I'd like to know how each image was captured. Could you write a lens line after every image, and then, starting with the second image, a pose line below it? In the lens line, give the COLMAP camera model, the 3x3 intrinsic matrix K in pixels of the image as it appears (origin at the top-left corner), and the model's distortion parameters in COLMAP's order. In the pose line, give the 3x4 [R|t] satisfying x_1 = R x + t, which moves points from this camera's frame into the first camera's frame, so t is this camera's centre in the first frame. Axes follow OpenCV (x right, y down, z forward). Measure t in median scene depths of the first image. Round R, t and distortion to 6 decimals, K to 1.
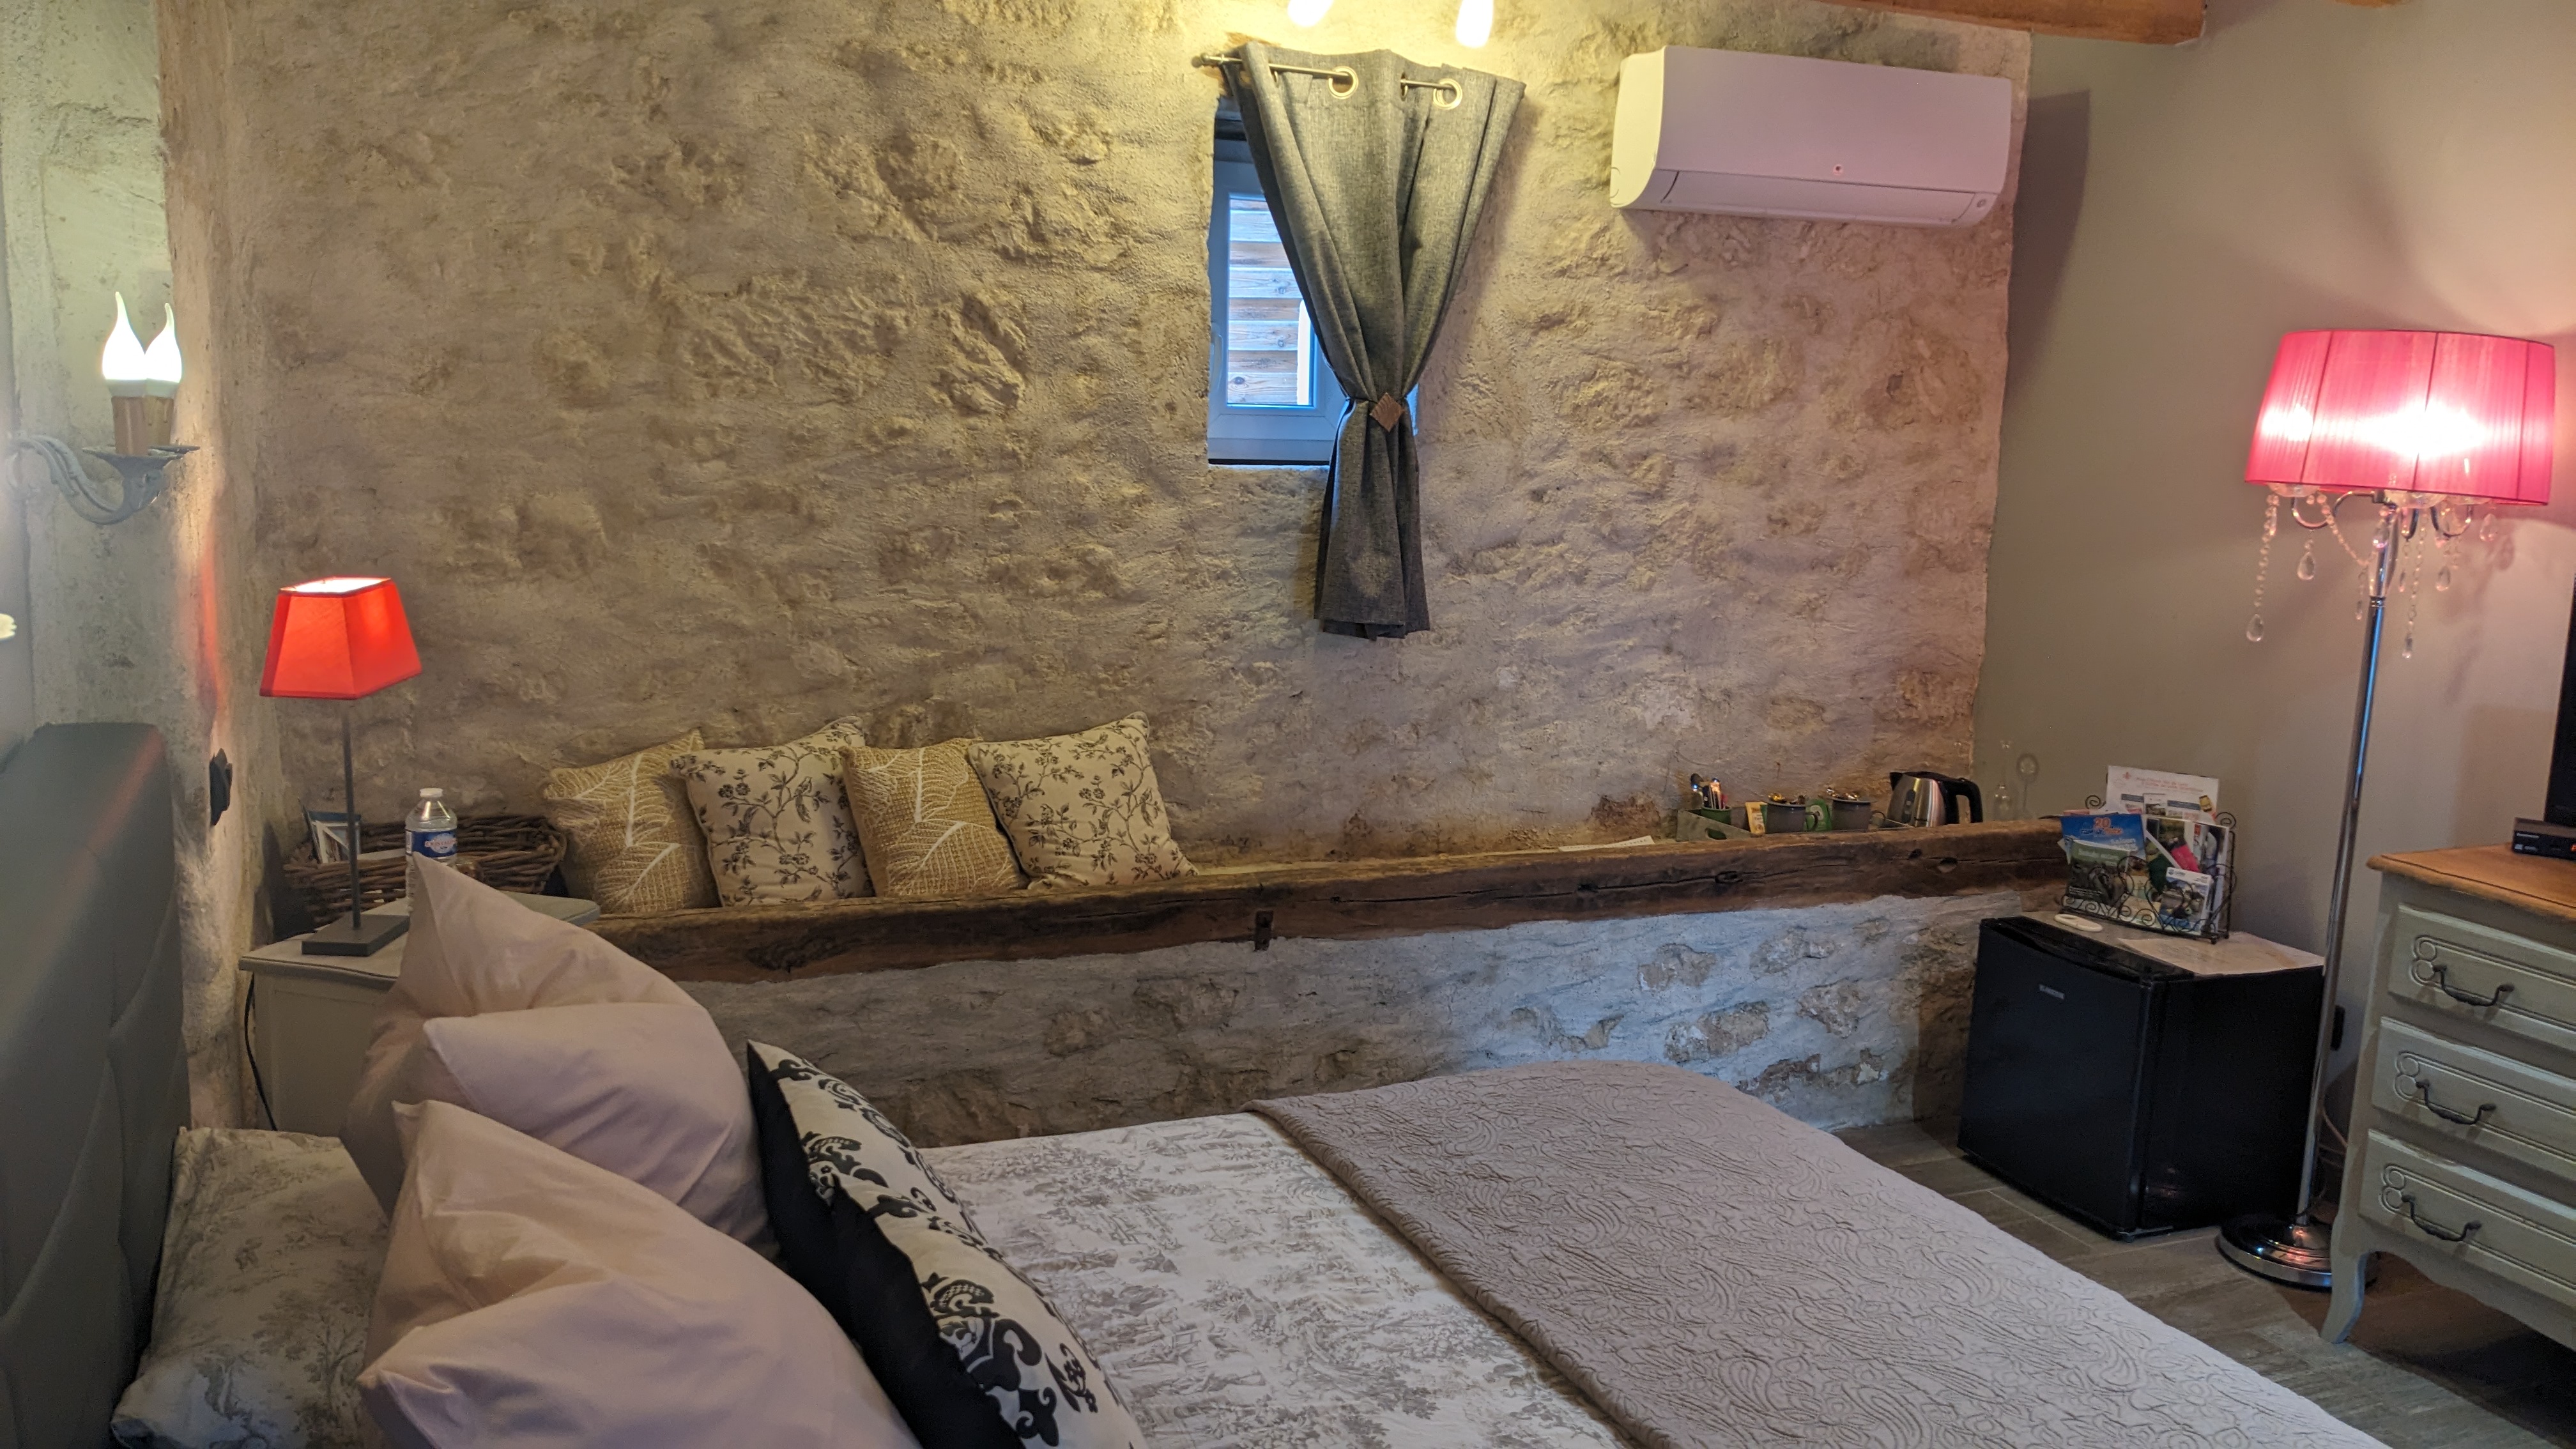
lens RADIAL K [[2045.2, 0, 1277.7], [0, 2045.2, 731.3], [0, 0, 1]] dist [0.102740, -0.217264]
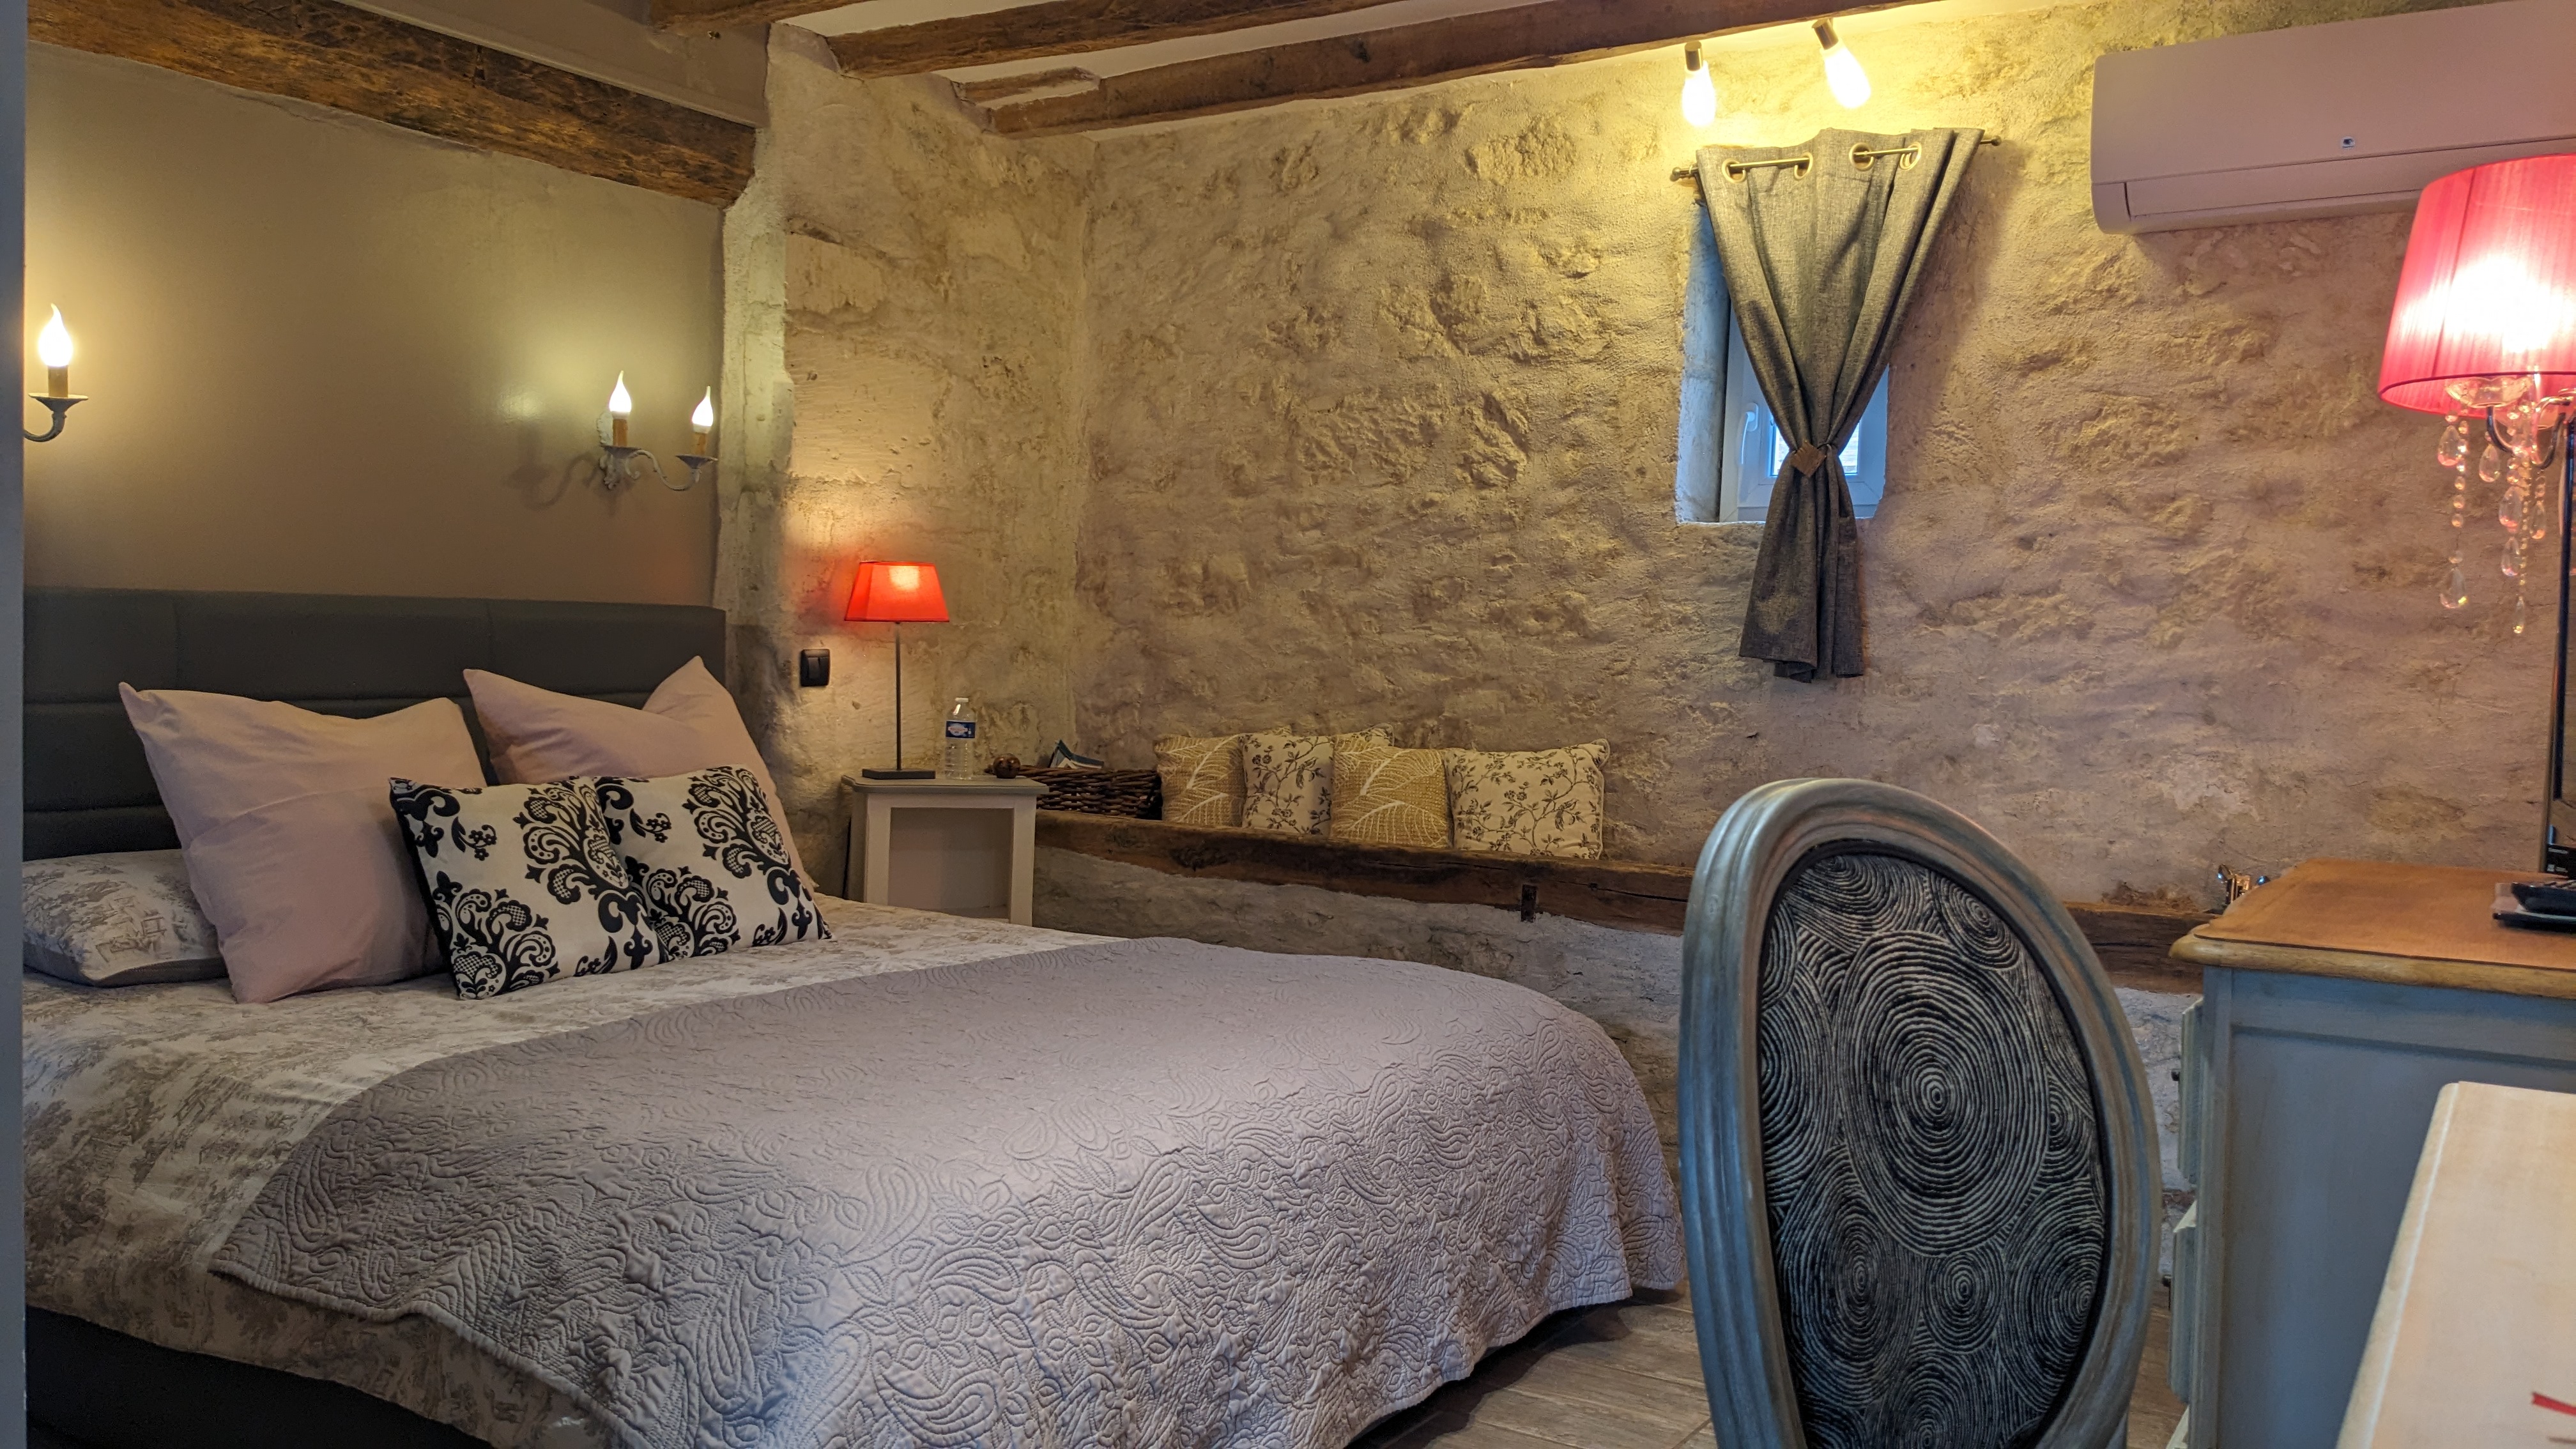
lens RADIAL K [[2045.2, 0, 1277.7], [0, 2045.2, 731.3], [0, 0, 1]] dist [0.102740, -0.217264]
pose [[0.557408, 0.014067, -0.830119, 0.805662], [-0.153912, 0.984276, -0.086670, 0.116888], [0.815848, 0.176076, 0.550809, 0.237399]]
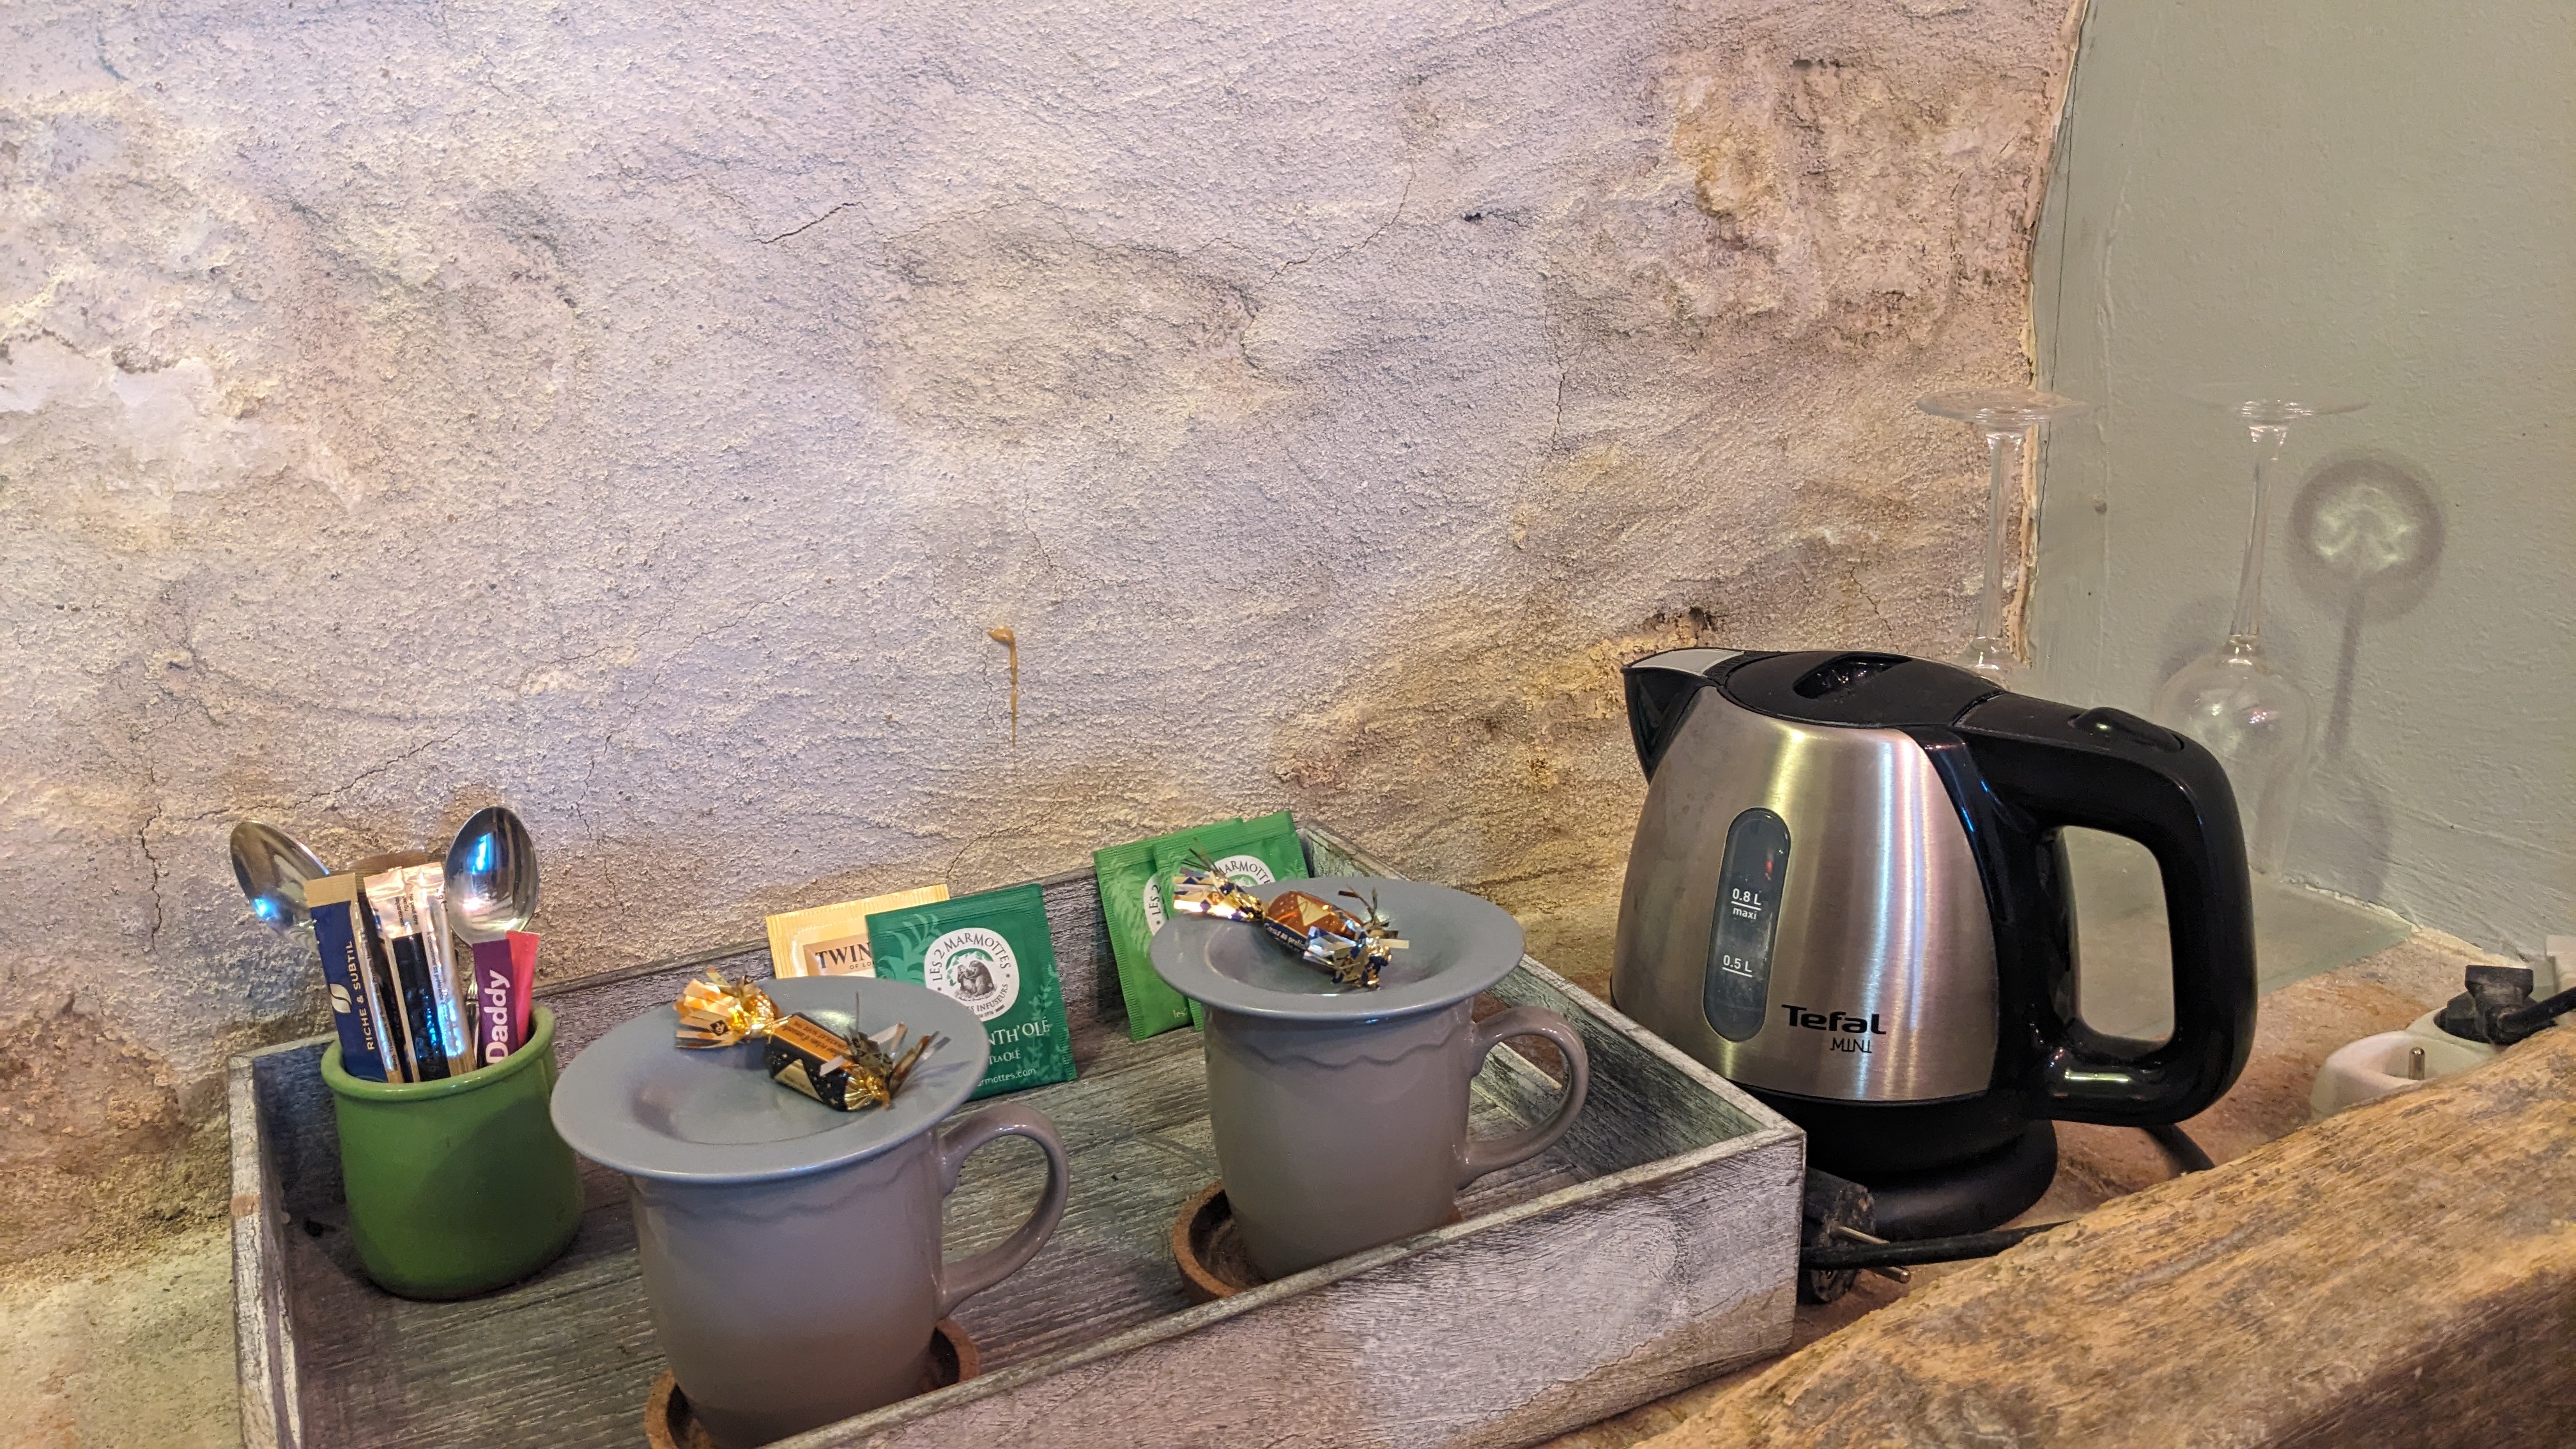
lens RADIAL K [[2045.2, 0, 1277.7], [0, 2045.2, 731.3], [0, 0, 1]] dist [0.102740, -0.217264]
pose [[0.994865, -0.084106, 0.056305, 0.308703], [0.073585, 0.983005, 0.168183, -0.004268], [-0.069493, -0.163176, 0.984146, 0.997673]]
